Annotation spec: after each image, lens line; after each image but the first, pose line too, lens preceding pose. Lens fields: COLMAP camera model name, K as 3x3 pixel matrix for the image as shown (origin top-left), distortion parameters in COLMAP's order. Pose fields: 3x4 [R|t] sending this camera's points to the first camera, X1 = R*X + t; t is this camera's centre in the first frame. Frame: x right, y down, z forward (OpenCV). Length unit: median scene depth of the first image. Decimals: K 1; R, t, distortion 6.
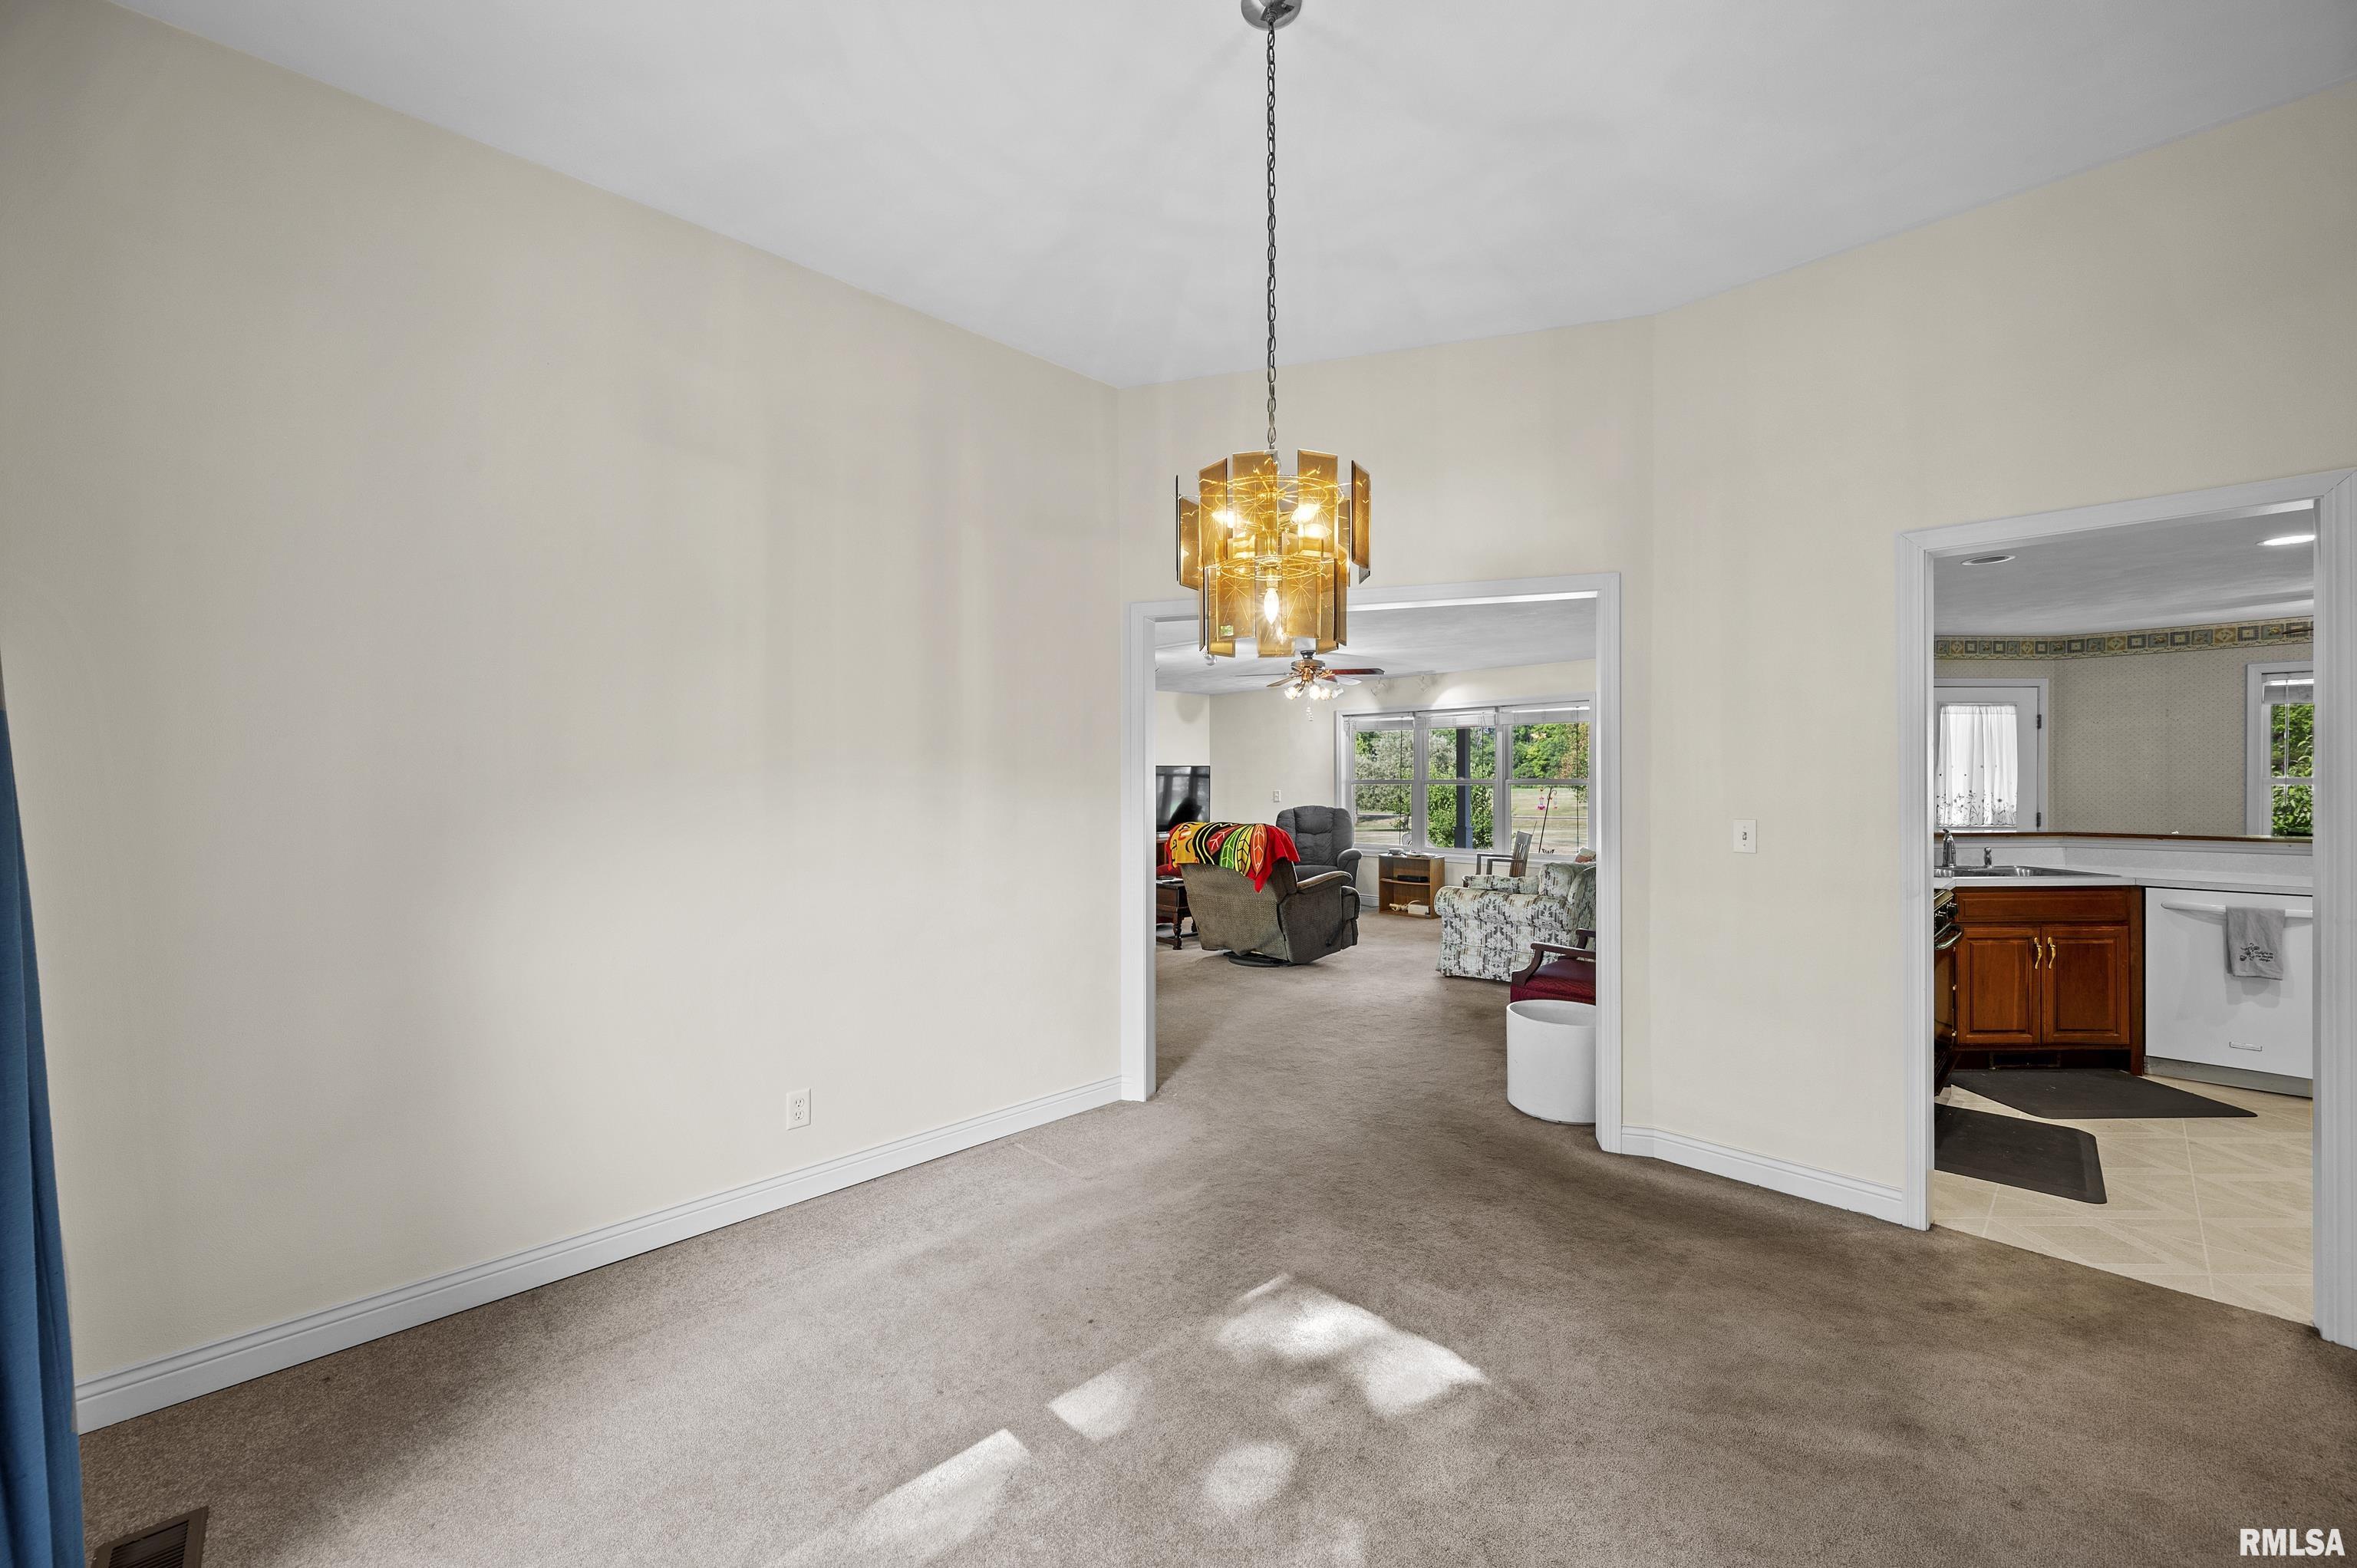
lens RADIAL K [[925.4, 0, 1176.3], [0, 925.4, 782.1], [0, 0, 1]] dist [0.001003, 0.000022]
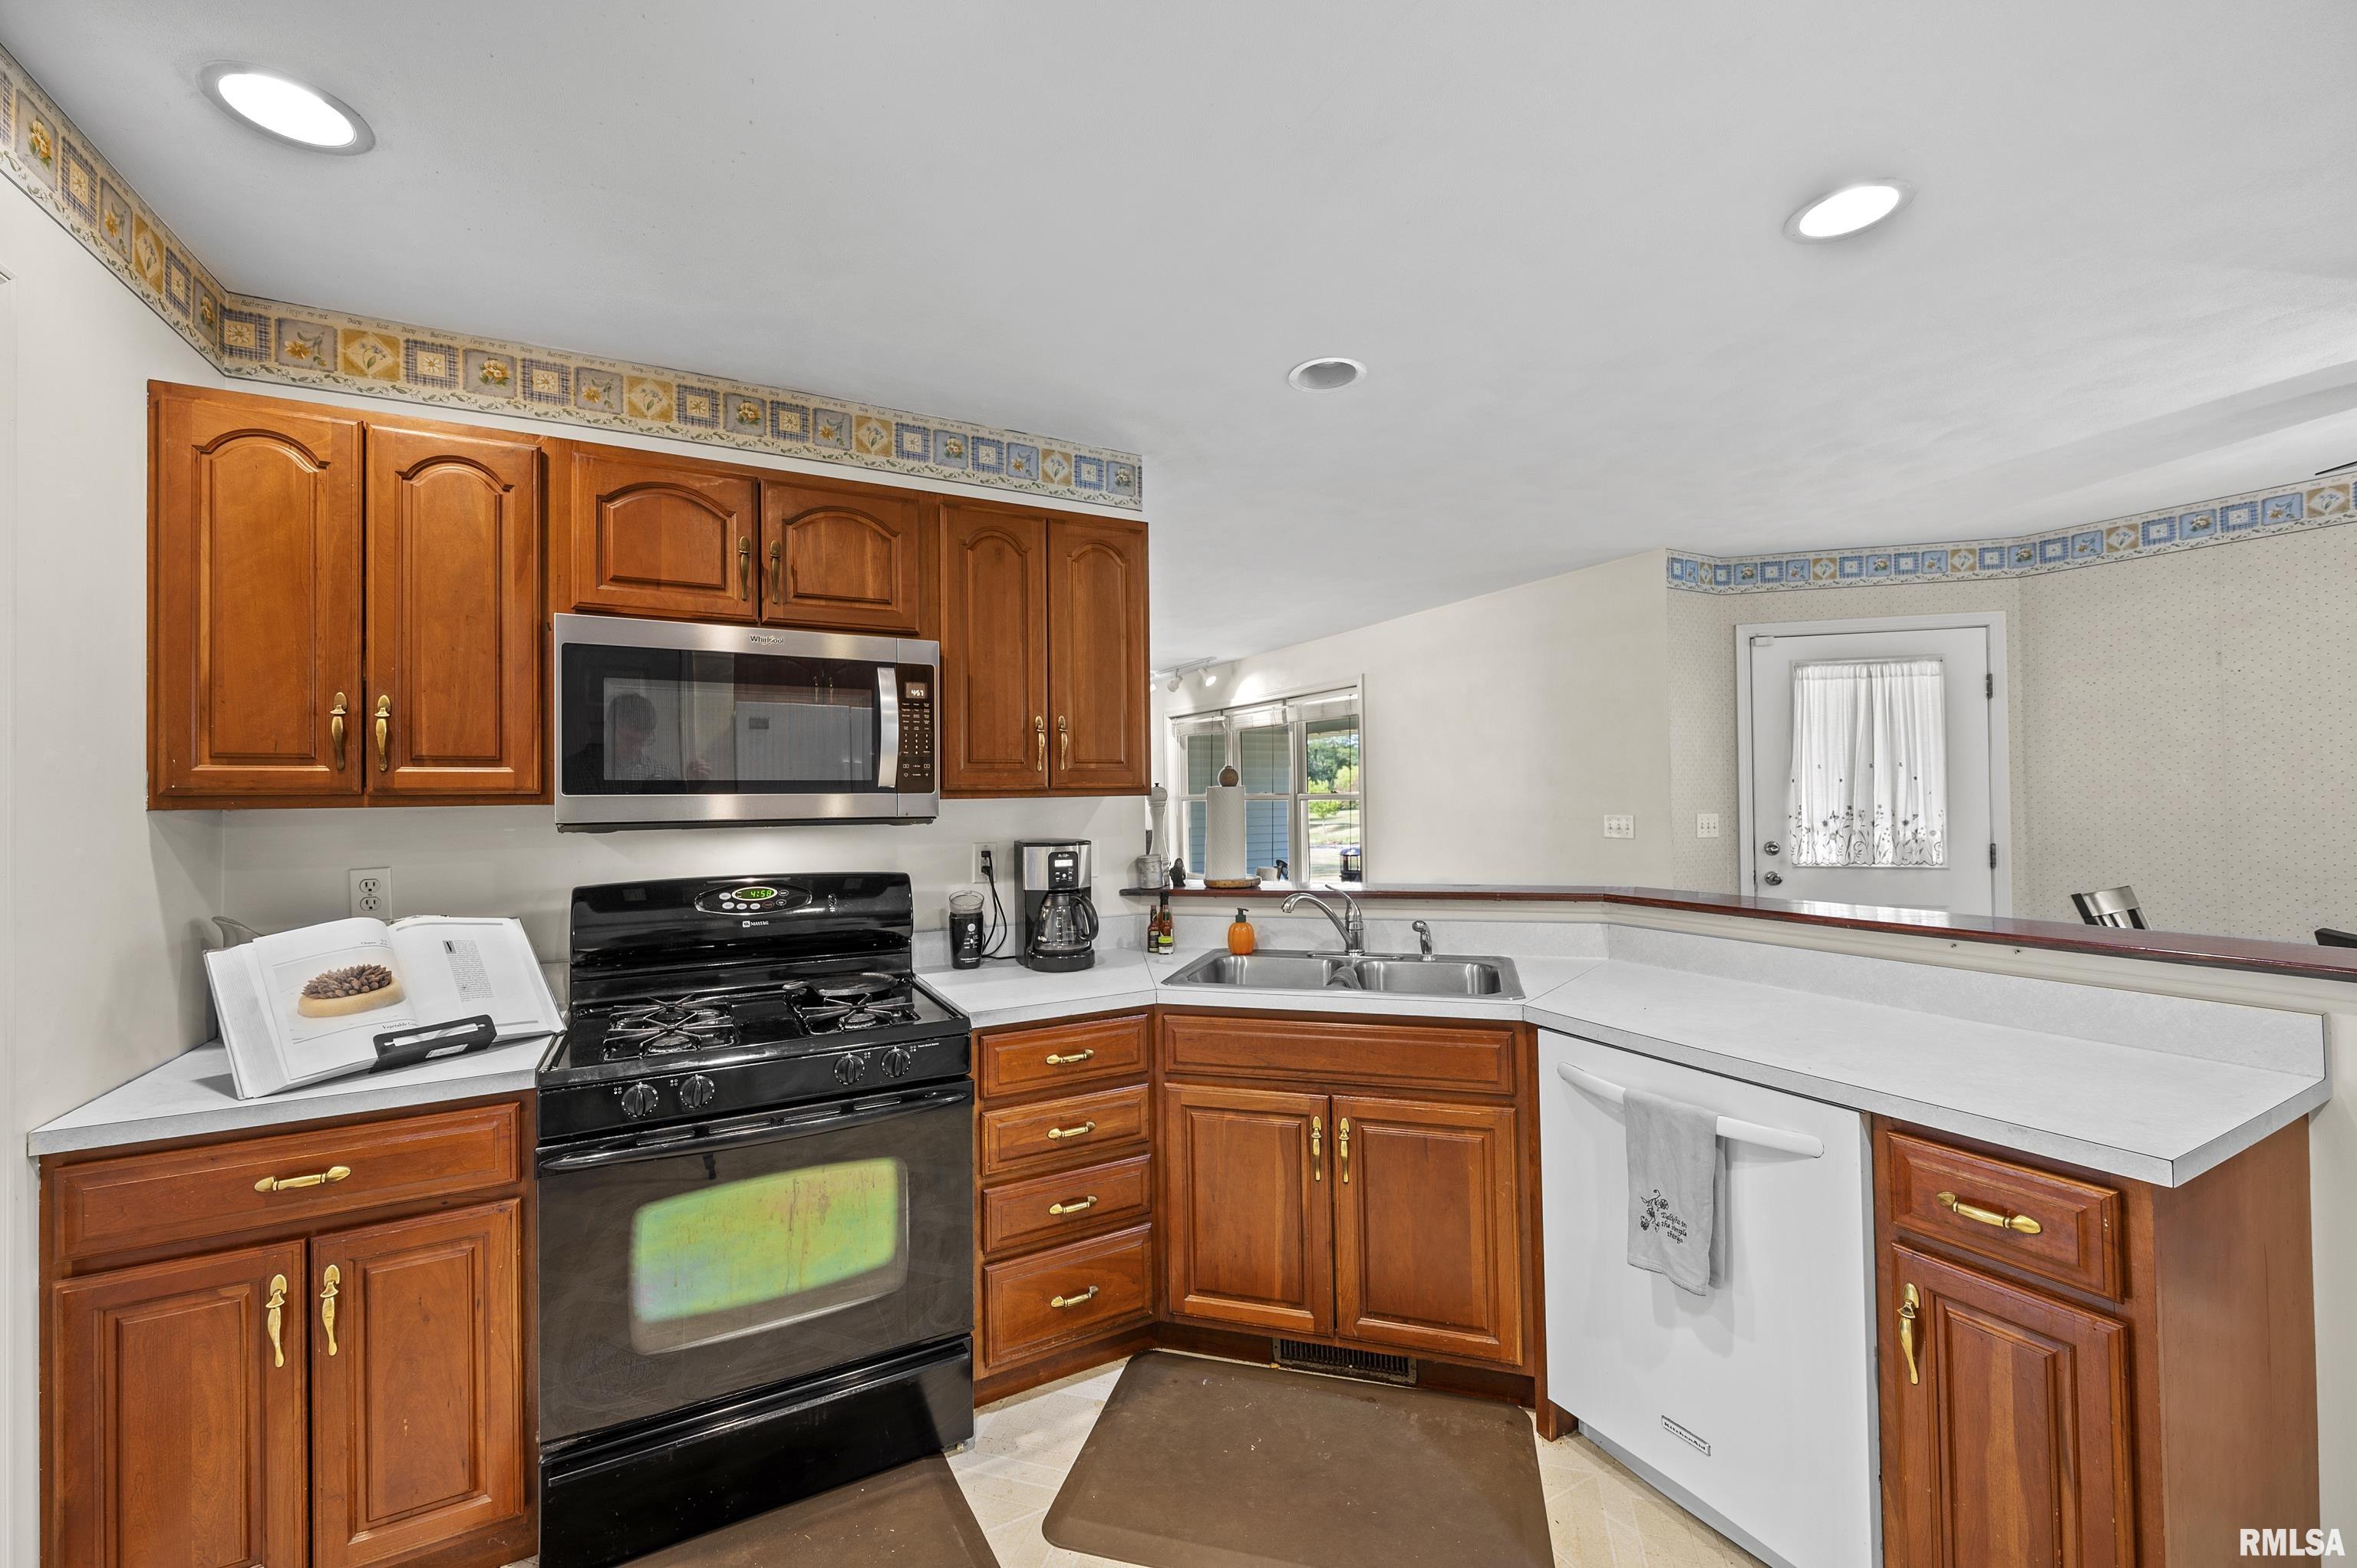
lens RADIAL K [[925.4, 0, 1177.7], [0, 925.4, 785.1], [0, 0, 1]] dist [0.001003, 0.000022]
pose [[0.961605, -0.013191, -0.274120, 0.636324], [0.009798, 0.999858, -0.013743, -0.000723], [0.274262, 0.010529, 0.961597, 0.324480]]
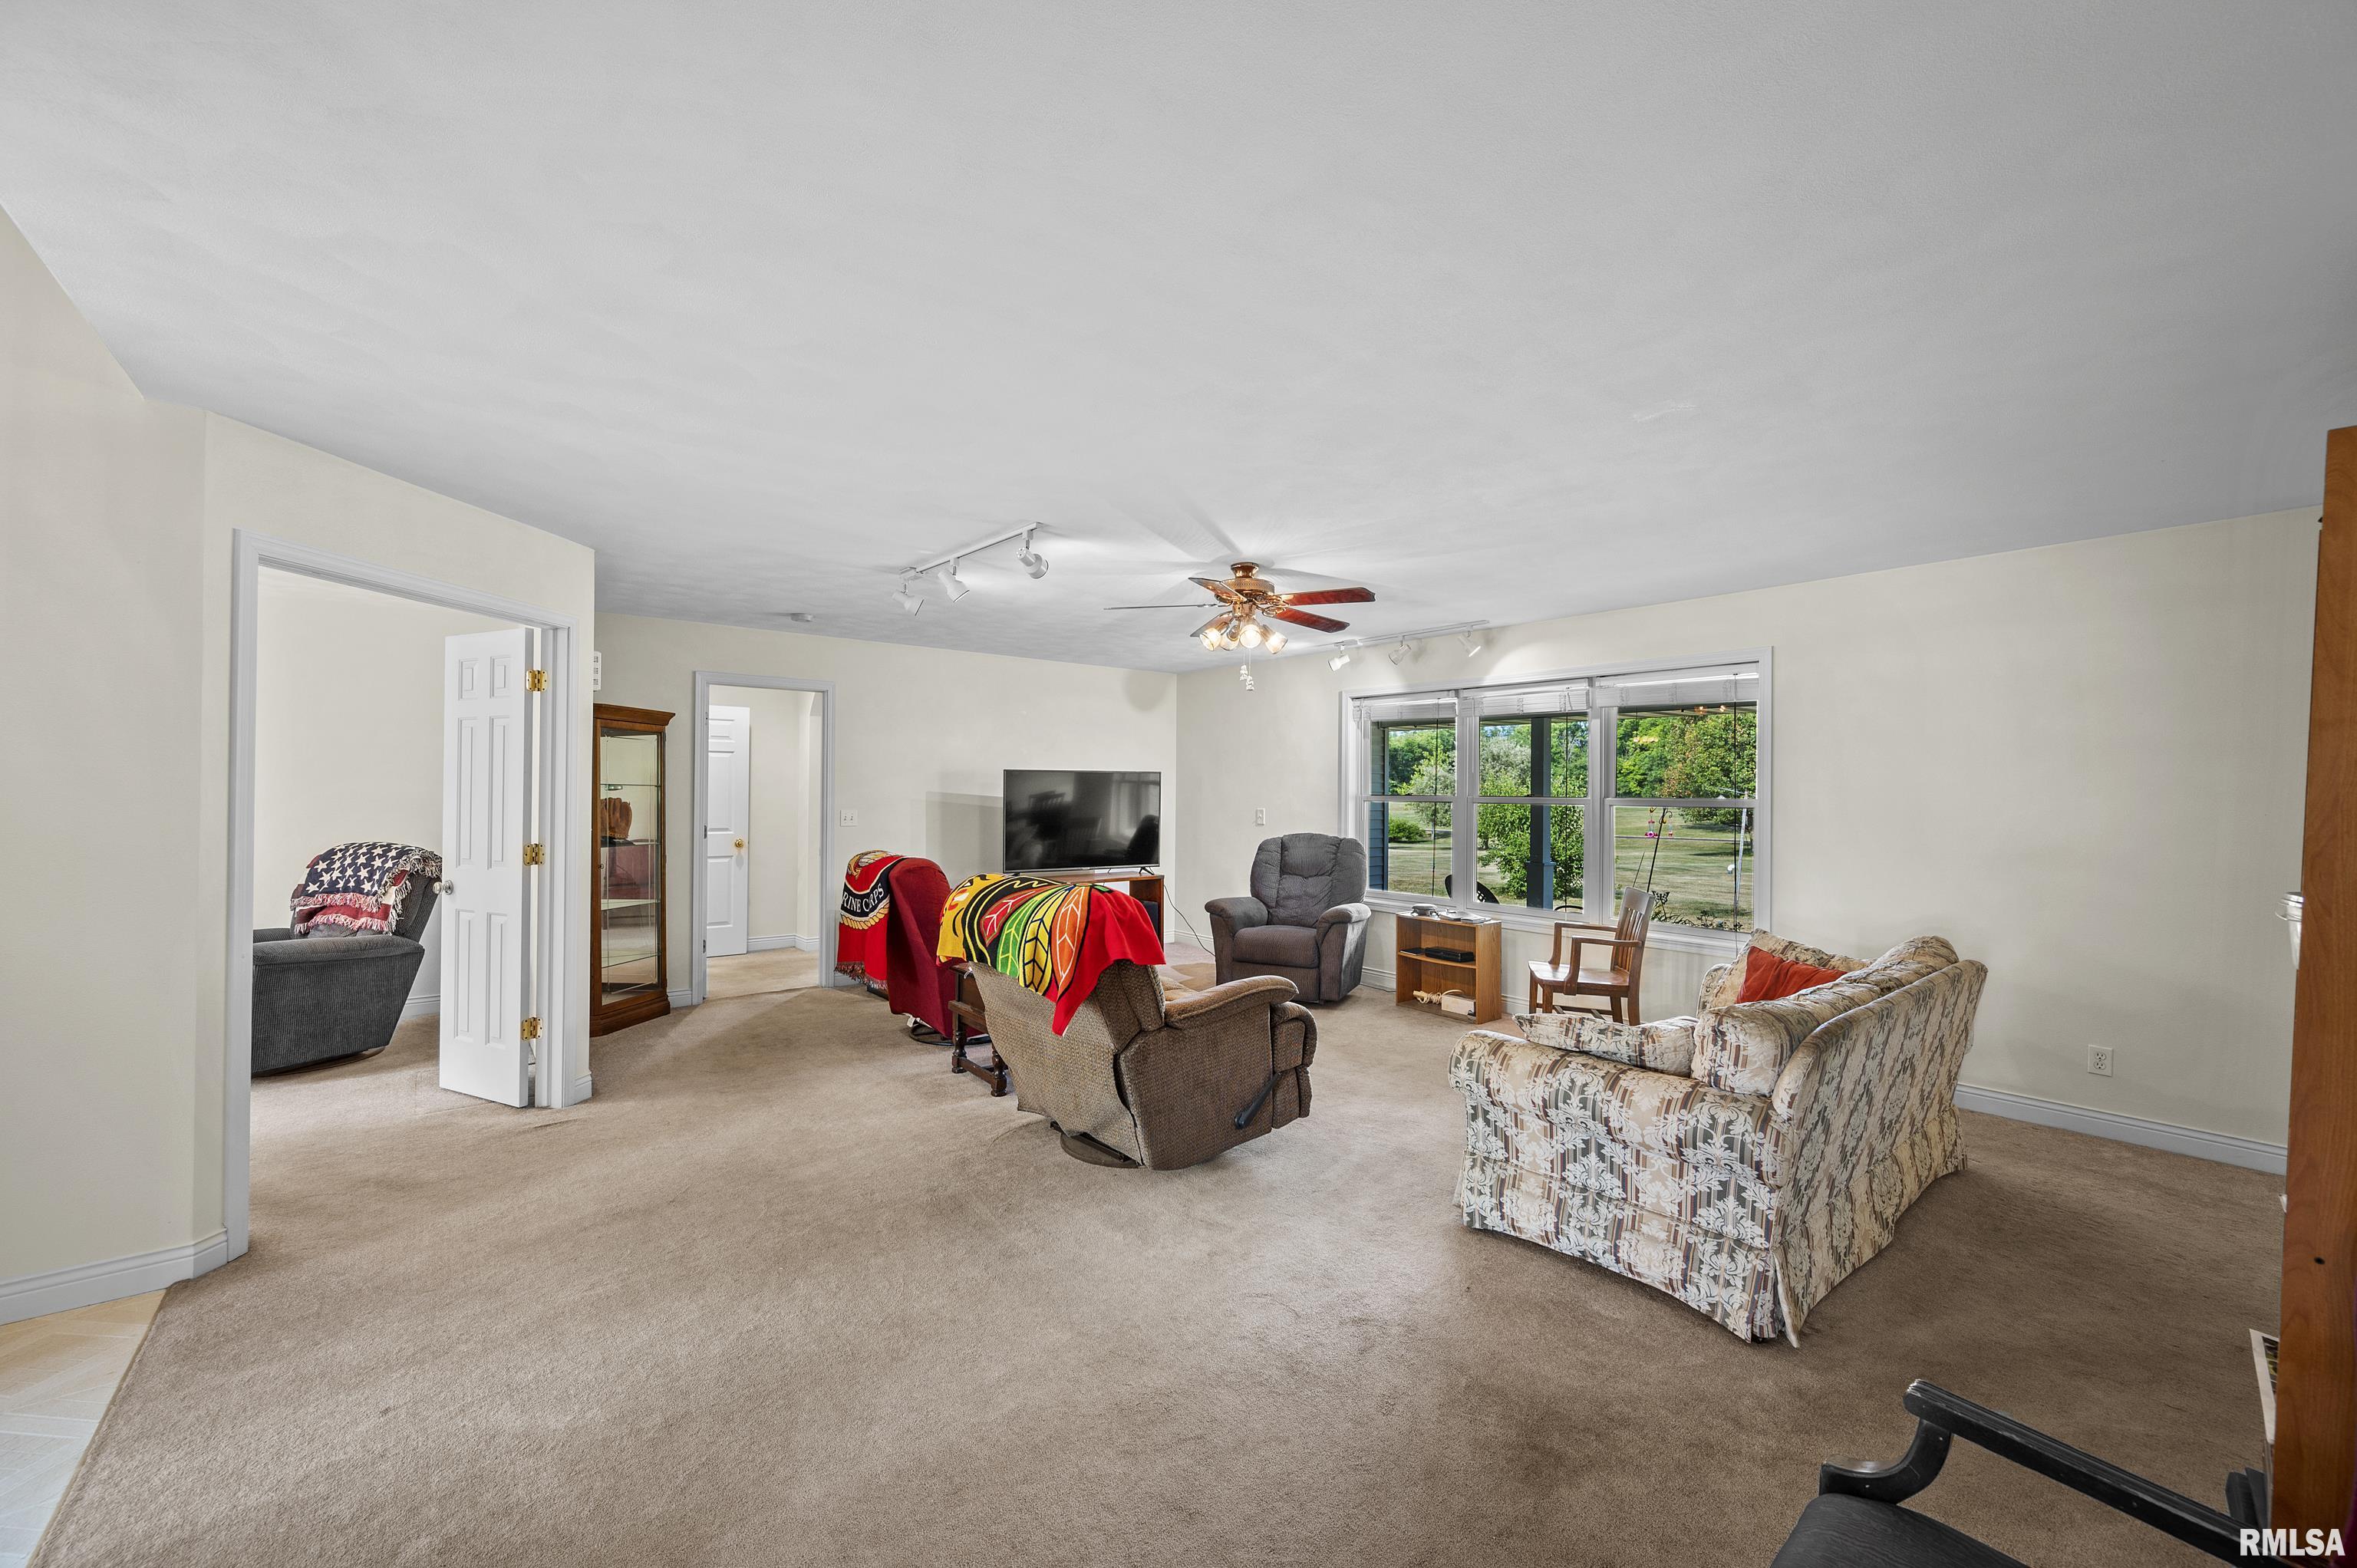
lens RADIAL K [[925.4, 0, 1177.9], [0, 925.4, 783.3], [0, 0, 1]] dist [0.001003, 0.000022]
pose [[0.996360, 0.011450, -0.084474, 0.173127], [-0.012332, 0.999875, -0.009920, -0.003586], [0.084349, 0.010926, 0.996376, 0.502946]]
